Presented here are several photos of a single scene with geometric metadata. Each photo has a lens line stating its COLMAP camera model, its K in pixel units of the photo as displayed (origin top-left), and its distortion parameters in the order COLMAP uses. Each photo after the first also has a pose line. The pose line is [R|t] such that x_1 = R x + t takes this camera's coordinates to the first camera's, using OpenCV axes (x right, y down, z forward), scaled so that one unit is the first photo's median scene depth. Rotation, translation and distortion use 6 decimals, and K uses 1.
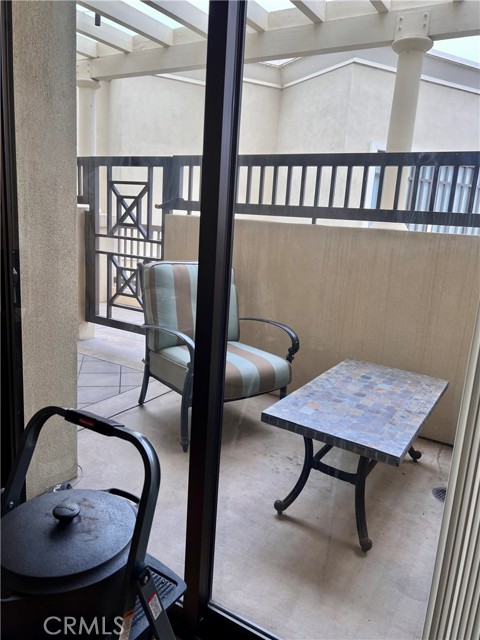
lens RADIAL K [[481.9, 0, 235.5], [0, 481.9, 321.5], [0, 0, 1]] dist [0.001434, 0.006329]
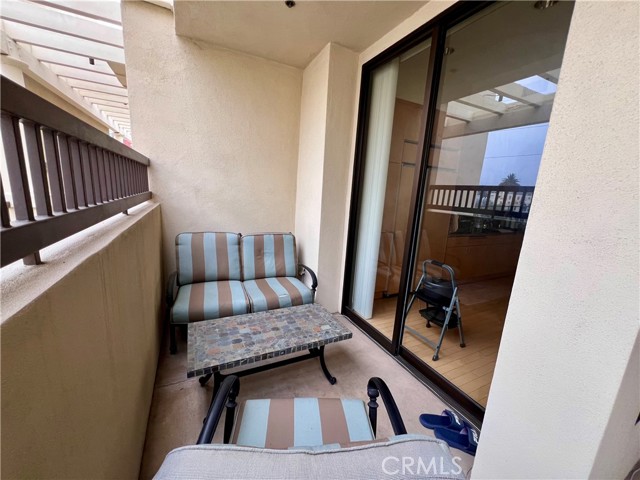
lens RADIAL K [[257.1, 0, 320.0], [0, 257.1, 242.0], [0, 0, 1]] dist [0.002771, 0.000516]
pose [[-0.849516, -0.211330, 0.483387, -0.177240], [0.002008, 0.914961, 0.403537, -0.381737], [-0.527560, 0.343782, -0.776849, 1.291715]]
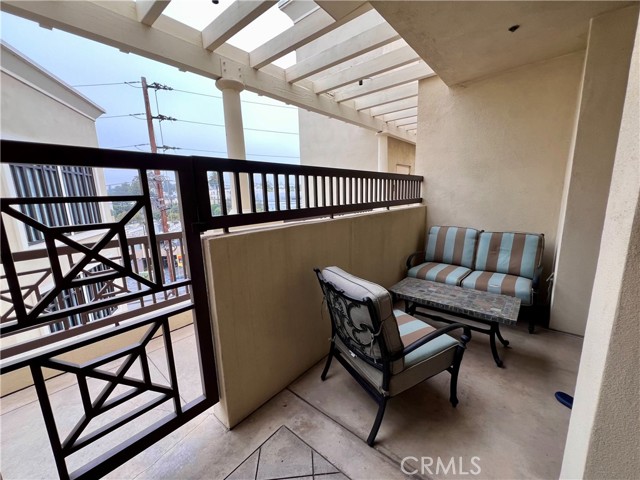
lens RADIAL K [[255.4, 0, 320.3], [0, 255.4, 242.9], [0, 0, 1]] dist [0.003930, -0.000069]
pose [[0.132783, -0.250634, 0.958932, -0.700802], [0.246642, 0.945421, 0.212950, -0.376018], [-0.959967, 0.208236, 0.187352, 1.135221]]
